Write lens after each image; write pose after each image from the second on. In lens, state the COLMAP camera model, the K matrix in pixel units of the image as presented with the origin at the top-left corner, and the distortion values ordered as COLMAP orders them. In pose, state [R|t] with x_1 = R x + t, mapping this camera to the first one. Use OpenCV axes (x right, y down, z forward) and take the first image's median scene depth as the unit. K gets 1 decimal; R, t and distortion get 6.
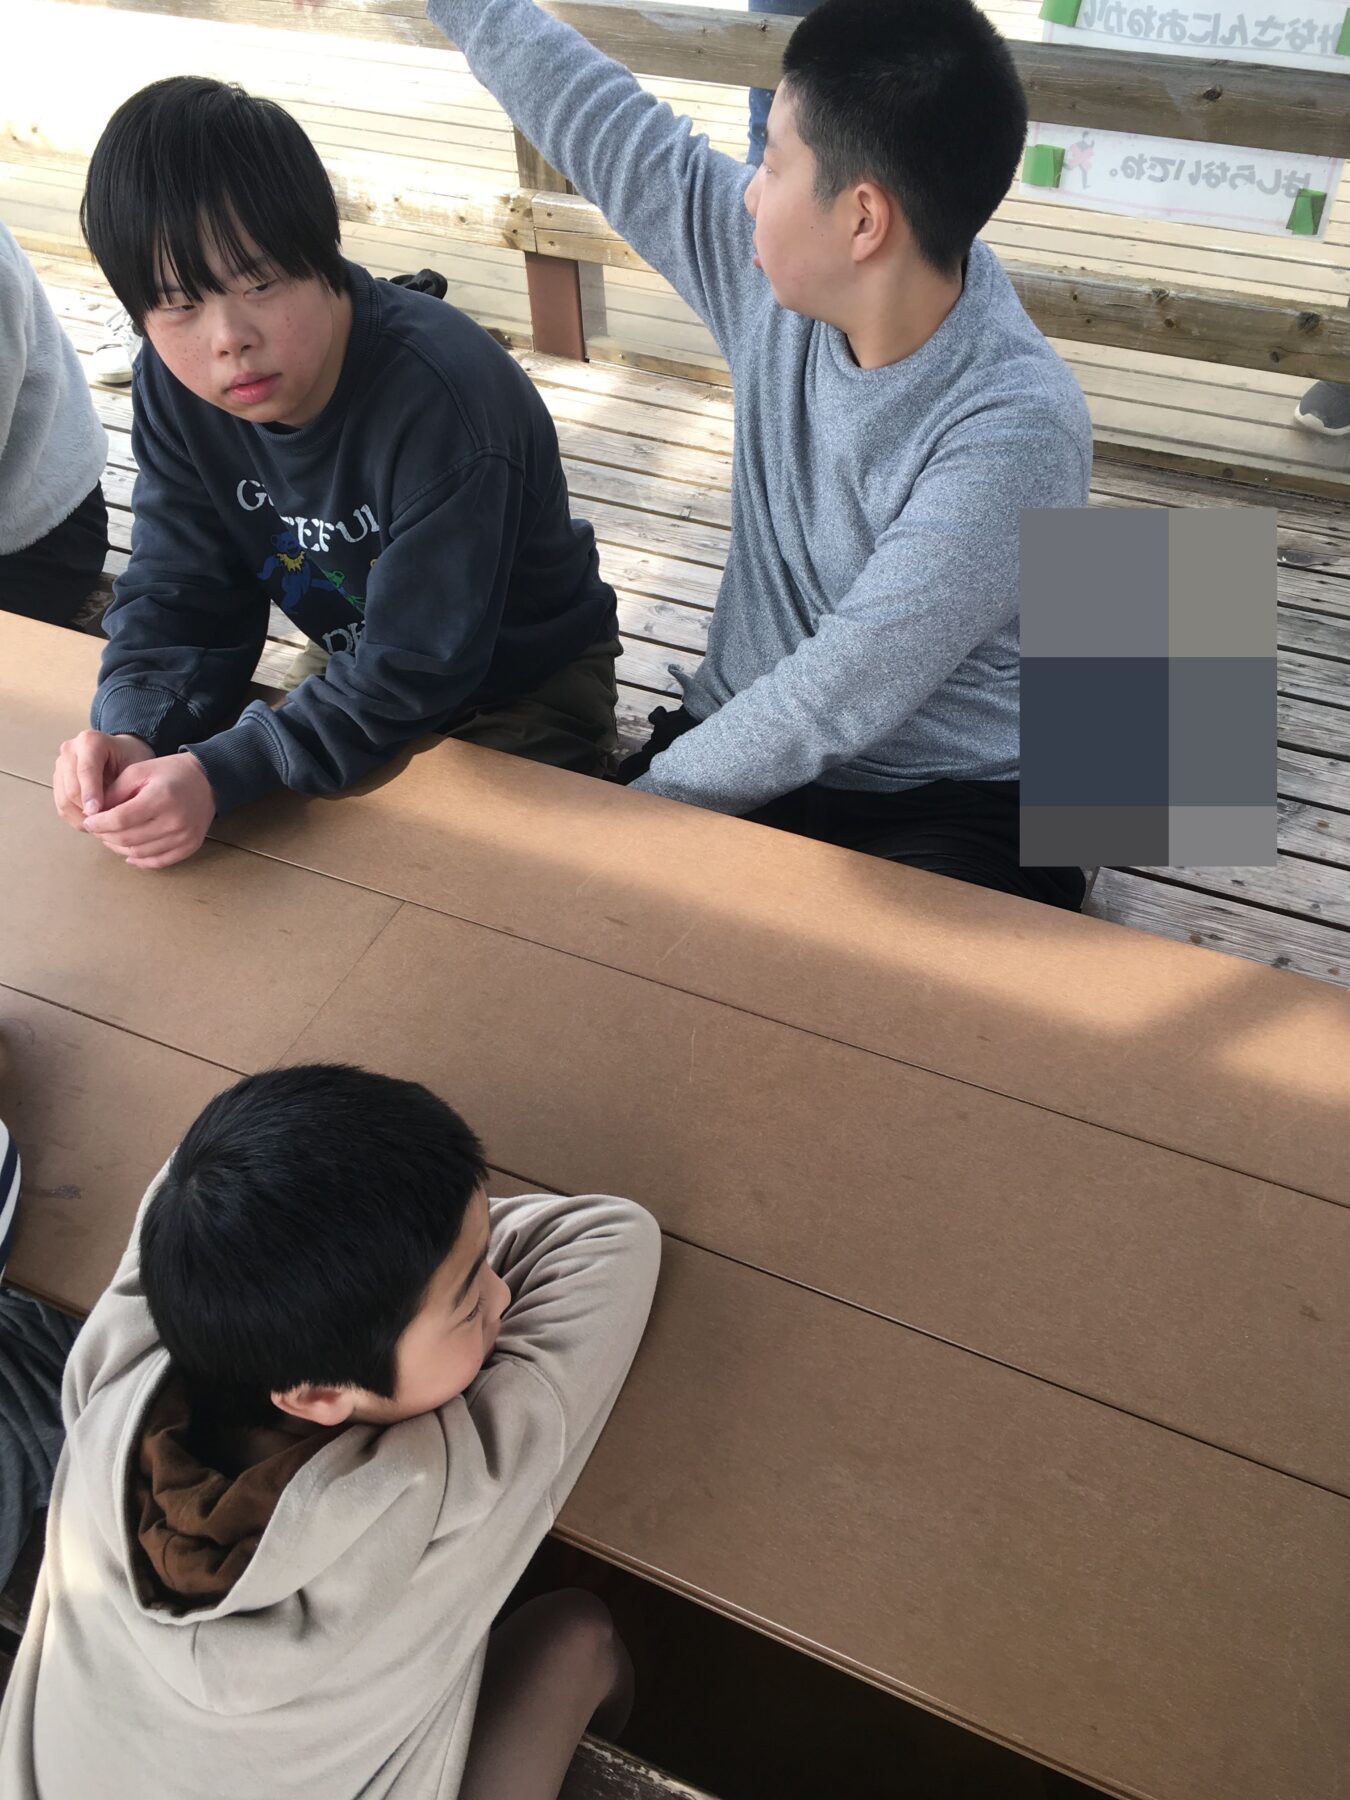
lens RADIAL K [[1563.9, 0, 675.0], [0, 1563.9, 900.0], [0, 0, 1]] dist [0.095143, -0.102963]
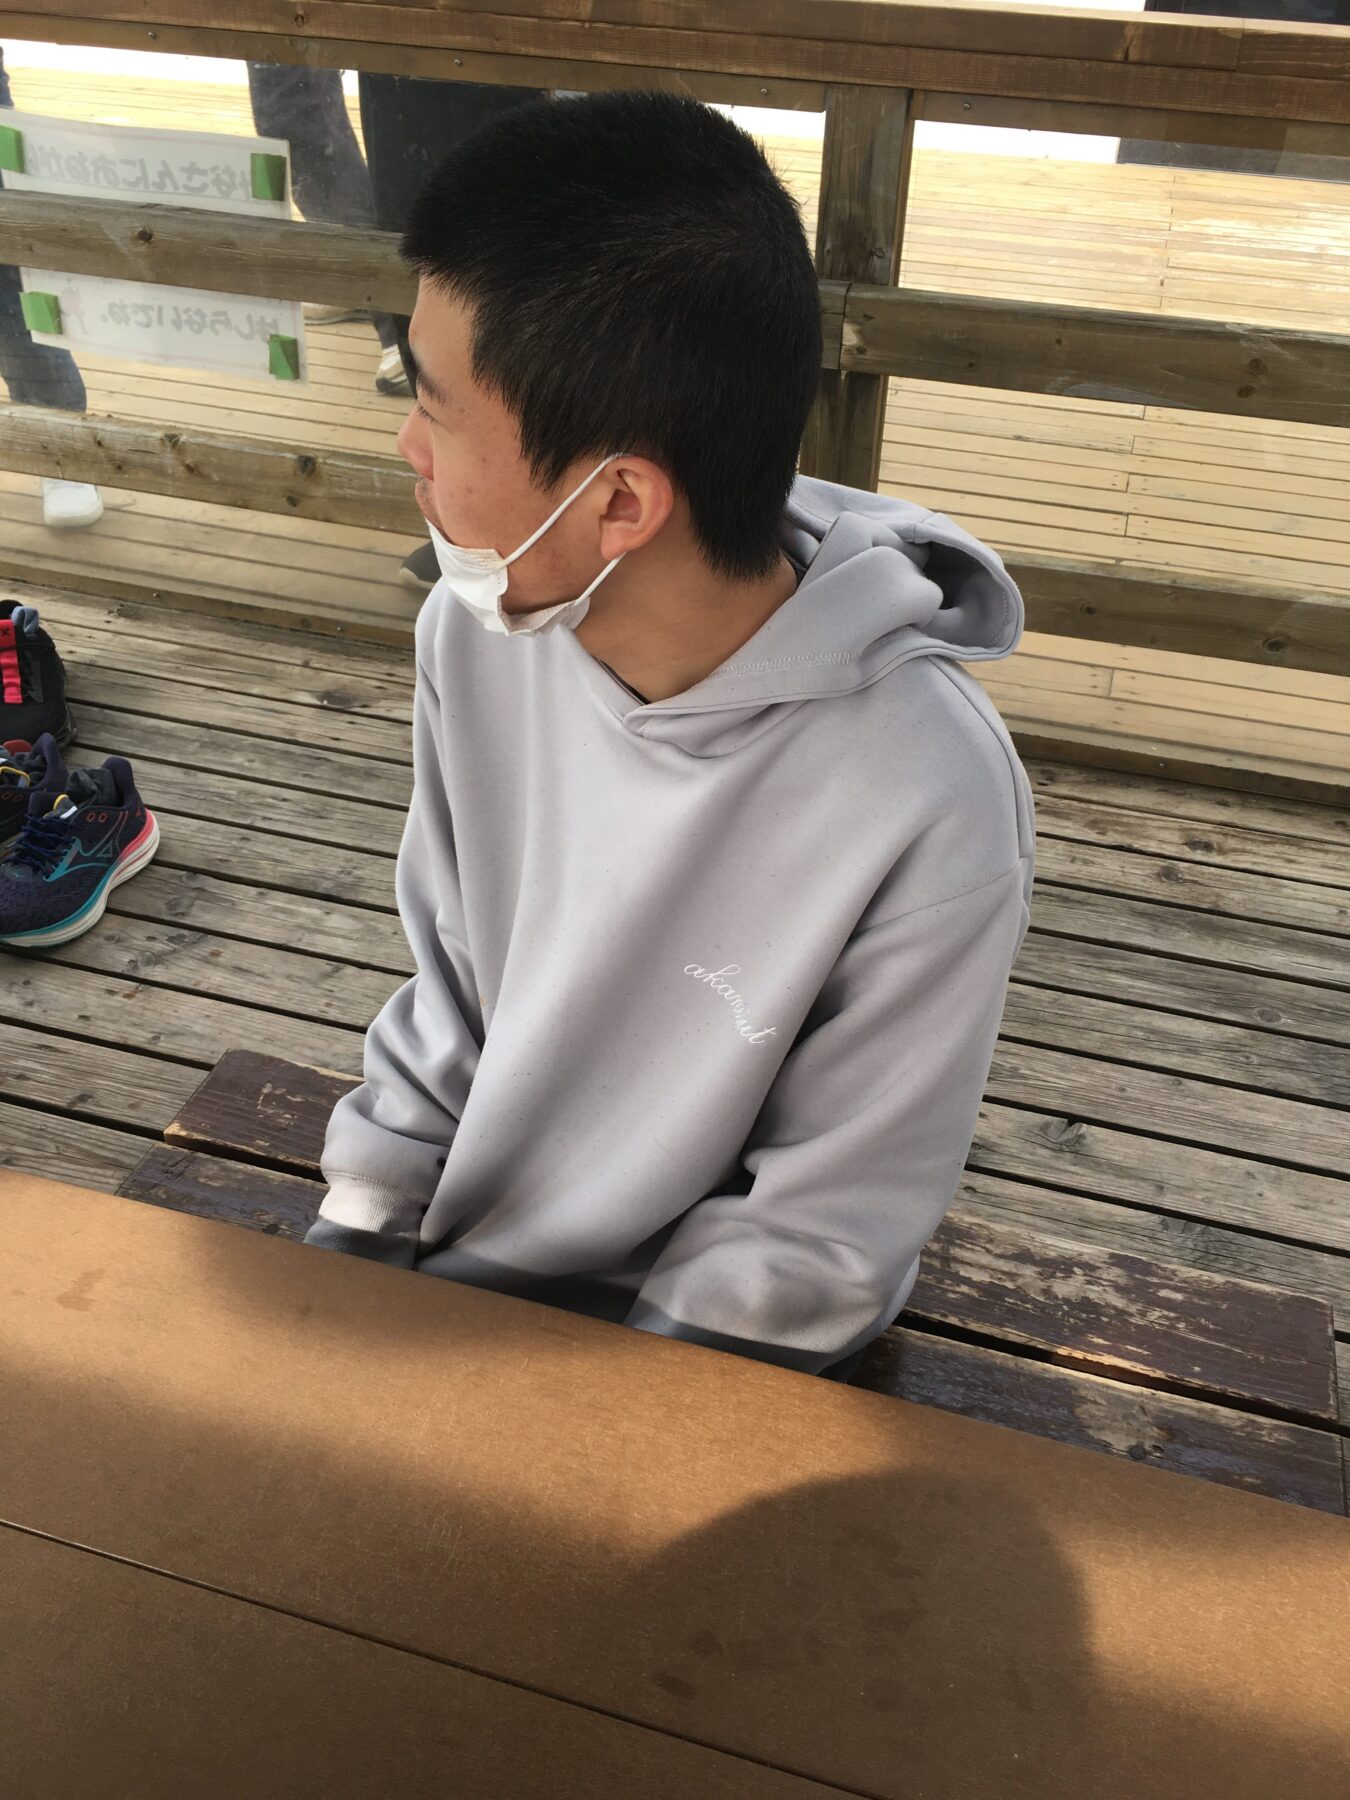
lens RADIAL K [[1563.9, 0, 675.0], [0, 1563.9, 900.0], [0, 0, 1]] dist [0.095143, -0.102963]
pose [[0.990717, -0.033039, 0.131868, 0.496145], [0.054007, 0.985840, -0.158751, 0.072770], [-0.124755, 0.164399, 0.978473, 0.058030]]
